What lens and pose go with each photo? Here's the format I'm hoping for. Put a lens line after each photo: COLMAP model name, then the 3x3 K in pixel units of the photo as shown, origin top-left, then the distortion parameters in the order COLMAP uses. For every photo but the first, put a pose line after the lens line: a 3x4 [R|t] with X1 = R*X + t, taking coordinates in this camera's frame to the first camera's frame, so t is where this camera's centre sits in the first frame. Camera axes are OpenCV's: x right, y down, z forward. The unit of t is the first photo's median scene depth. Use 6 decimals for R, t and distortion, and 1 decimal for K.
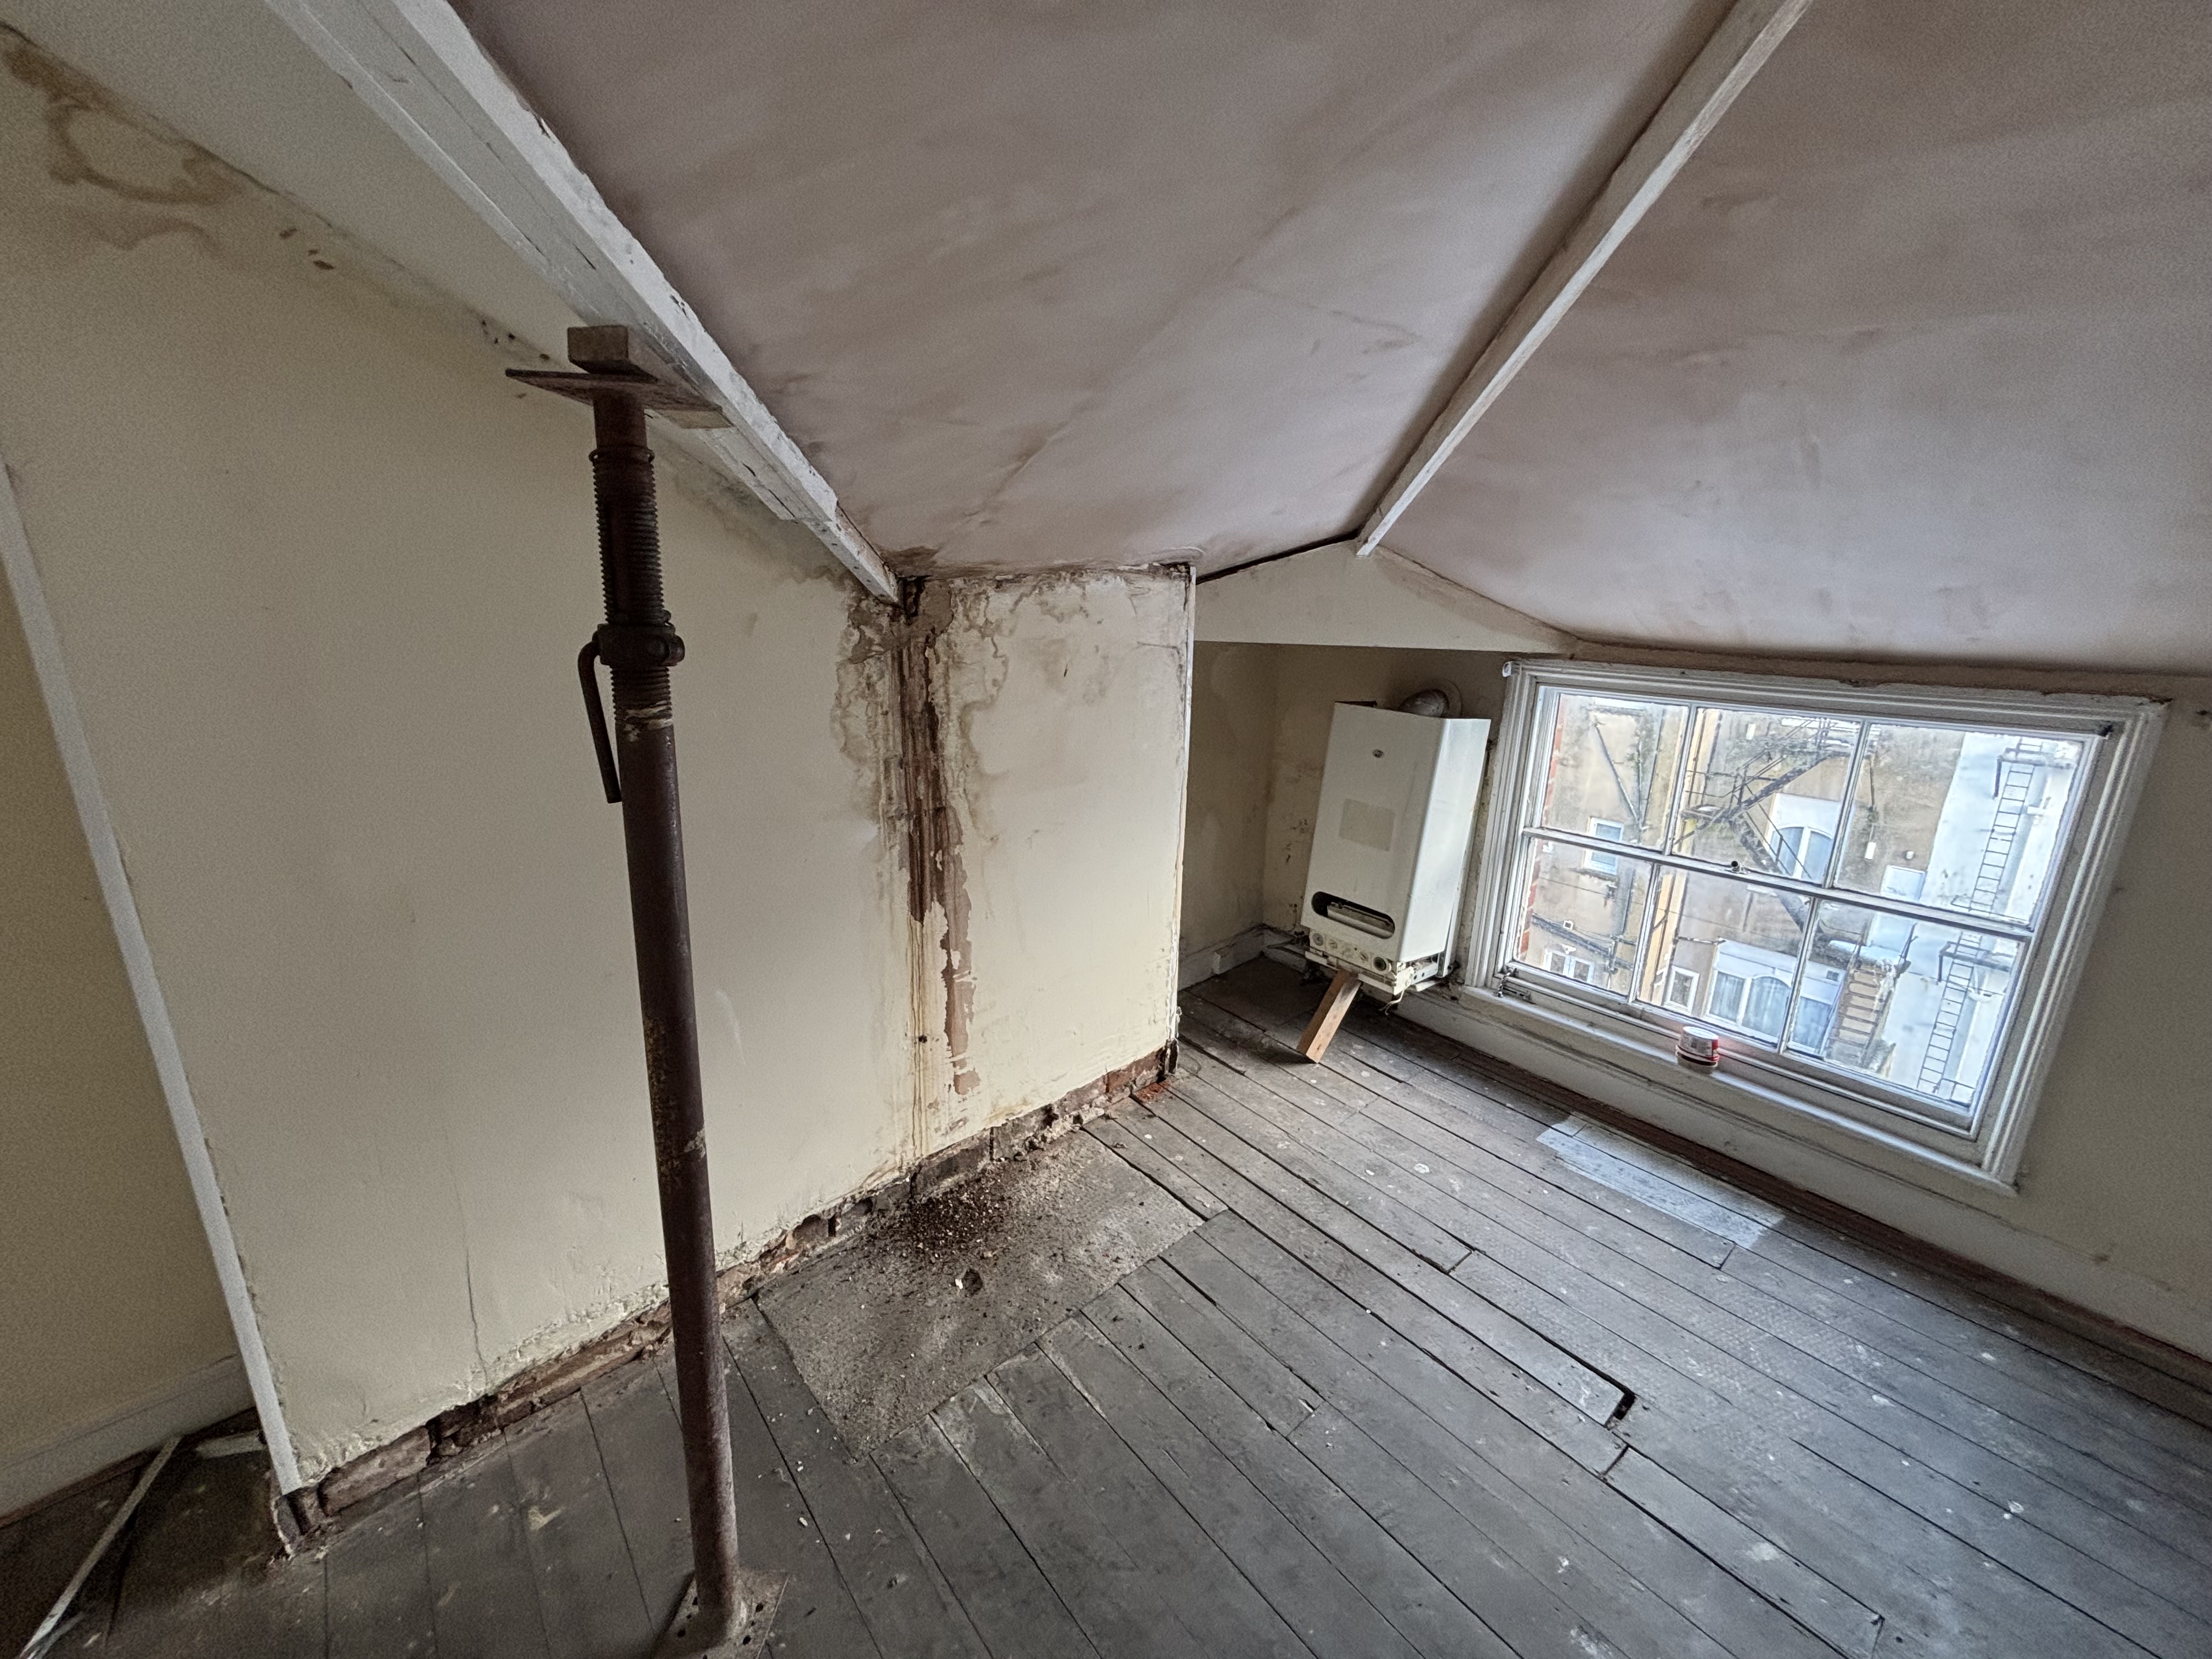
lens RADIAL K [[893.2, 0, 1106.0], [0, 893.2, 829.5], [0, 0, 1]] dist [0.011411, -0.004621]
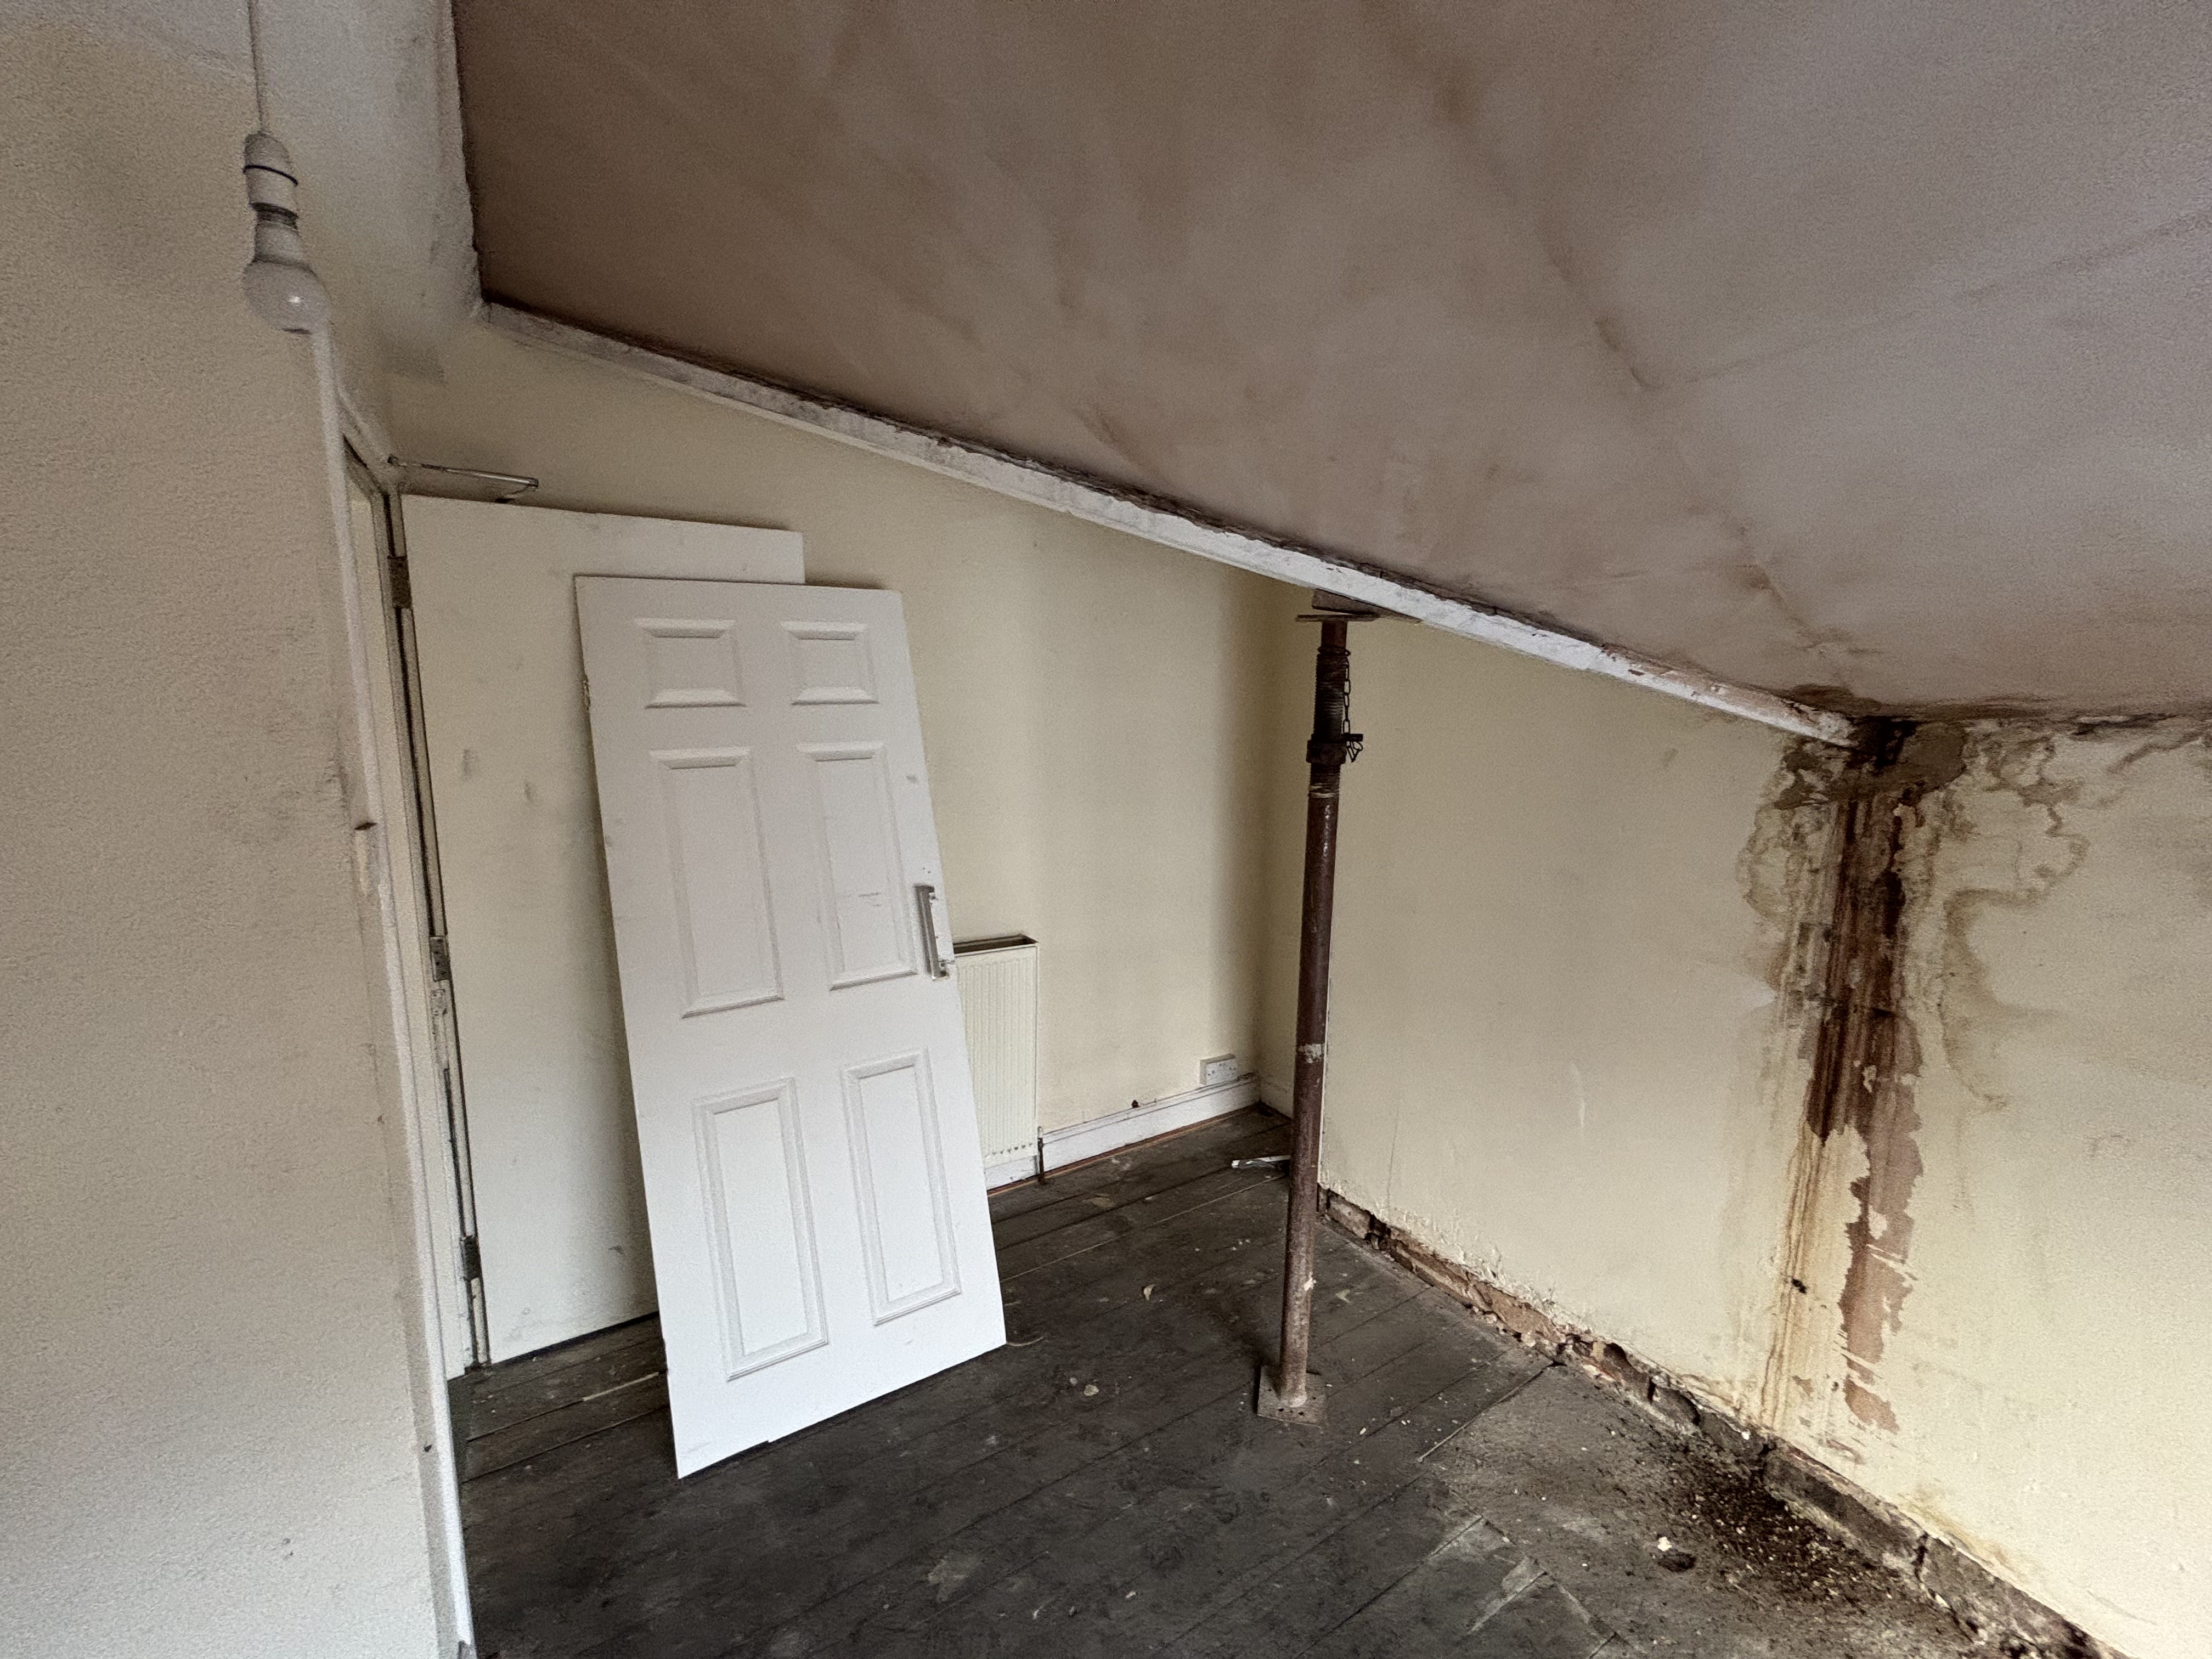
lens RADIAL K [[892.0, 0, 1105.6], [0, 892.0, 827.9], [0, 0, 1]] dist [-0.001029, 0.000367]
pose [[-0.169177, 0.128100, -0.977225, 0.654346], [-0.270865, 0.947295, 0.171069, -0.123728], [0.947635, 0.293637, -0.125562, 0.425704]]
